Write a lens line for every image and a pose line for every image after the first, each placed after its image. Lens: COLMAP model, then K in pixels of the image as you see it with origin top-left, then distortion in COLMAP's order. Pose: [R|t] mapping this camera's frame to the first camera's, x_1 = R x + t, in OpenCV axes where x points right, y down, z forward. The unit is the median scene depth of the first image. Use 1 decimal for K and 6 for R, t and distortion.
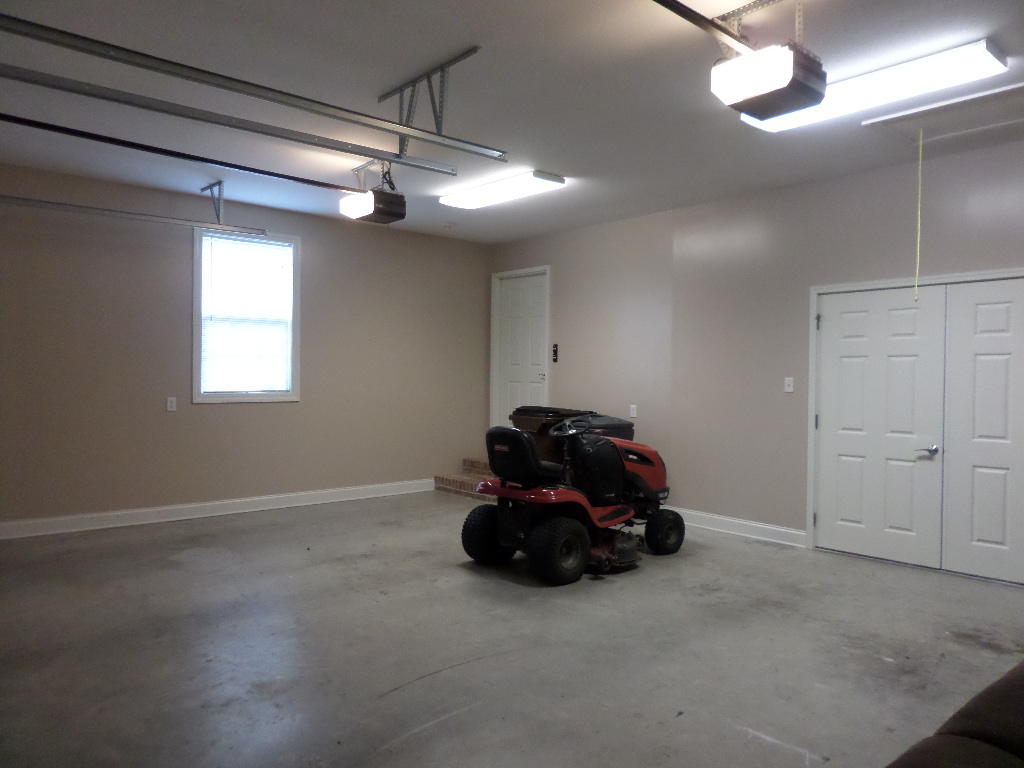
lens RADIAL K [[725.7, 0, 517.1], [0, 725.7, 381.9], [0, 0, 1]] dist [-0.002042, 0.005709]
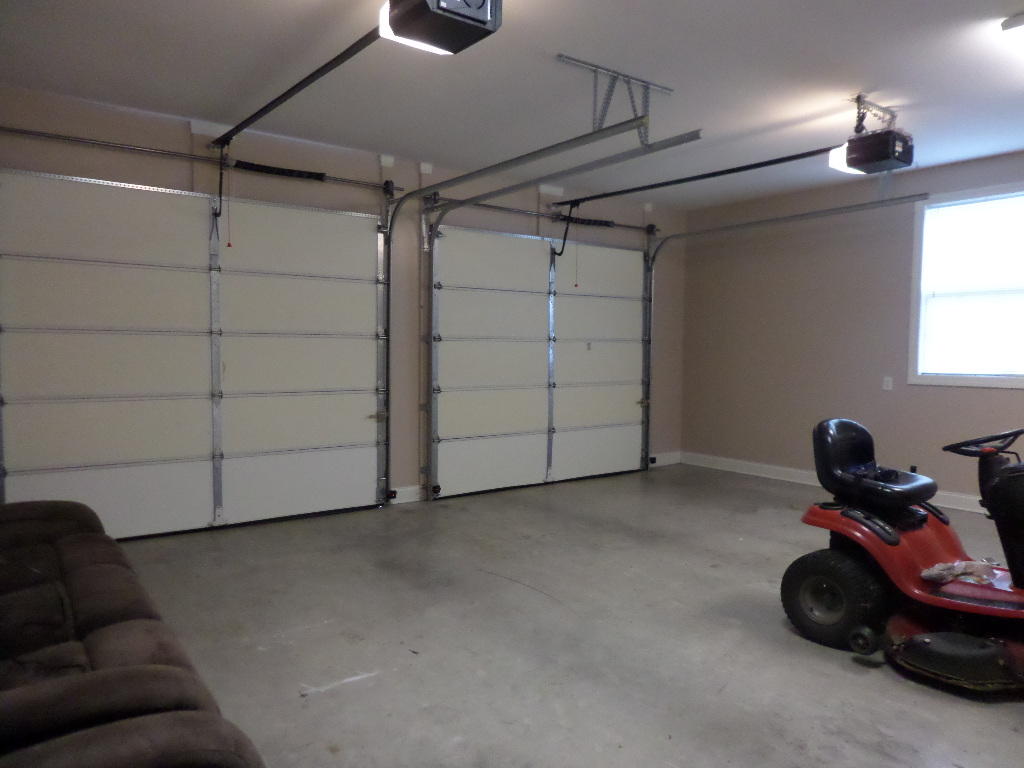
lens RADIAL K [[725.7, 0, 516.6], [0, 725.7, 385.4], [0, 0, 1]] dist [-0.002042, 0.005709]
pose [[-0.074163, 0.040566, -0.996421, 0.838456], [-0.018941, 0.998935, 0.042078, -0.000081], [0.997066, 0.021994, -0.073316, 0.790404]]
